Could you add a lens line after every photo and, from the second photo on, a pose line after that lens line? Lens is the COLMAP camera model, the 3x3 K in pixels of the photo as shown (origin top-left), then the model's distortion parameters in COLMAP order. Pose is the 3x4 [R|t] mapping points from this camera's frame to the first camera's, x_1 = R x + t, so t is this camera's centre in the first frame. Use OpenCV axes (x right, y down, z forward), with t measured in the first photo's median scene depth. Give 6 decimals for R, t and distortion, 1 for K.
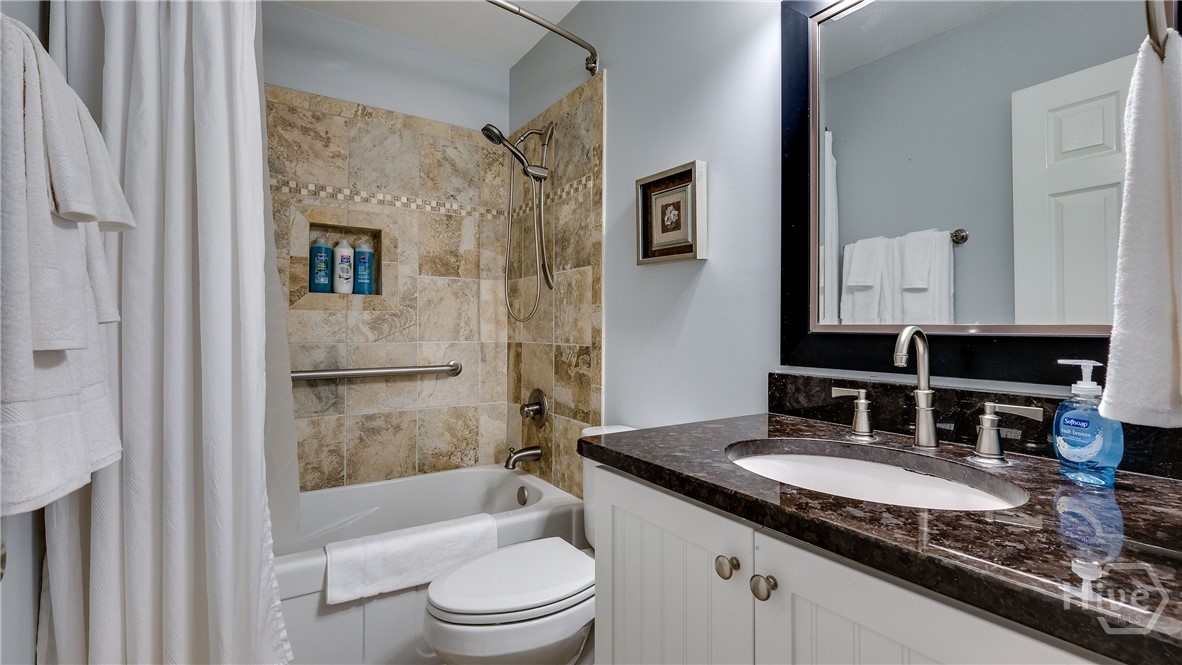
lens RADIAL K [[543.4, 0, 597.8], [0, 543.4, 319.3], [0, 0, 1]] dist [0.000987, -0.000217]
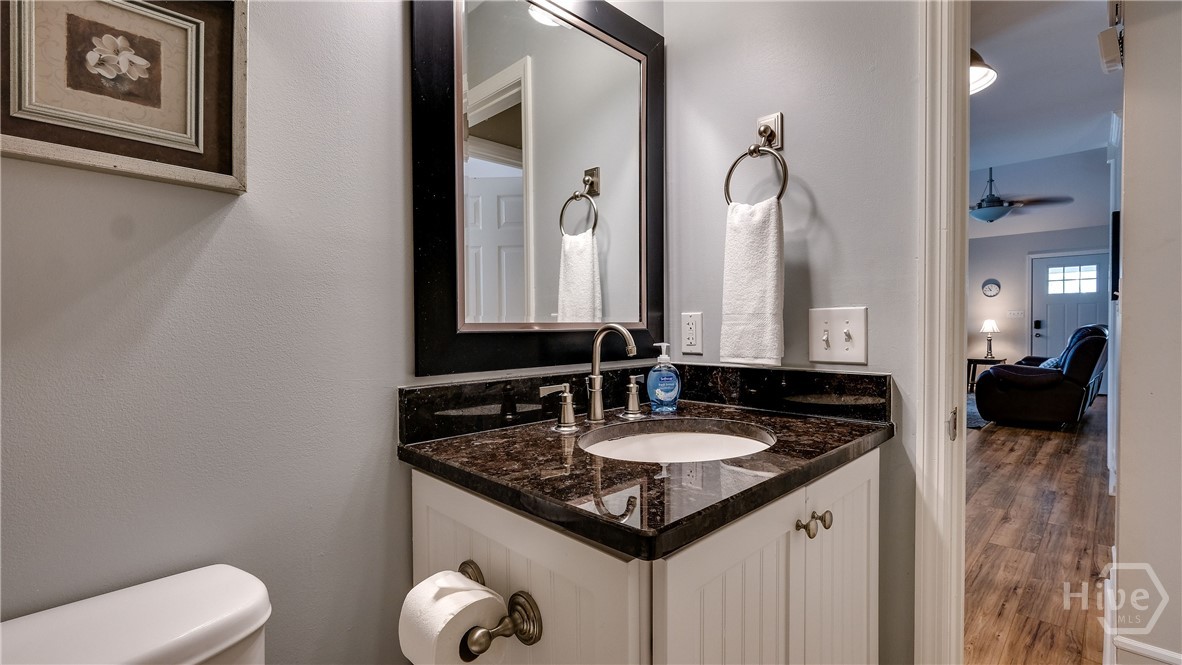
lens RADIAL K [[543.4, 0, 597.8], [0, 543.4, 319.3], [0, 0, 1]] dist [0.000987, -0.000217]
pose [[-0.218278, 0.012544, 0.975806, -0.544382], [0.000251, 0.999918, -0.012797, 0.018710], [-0.975887, -0.002549, -0.218263, 1.156066]]
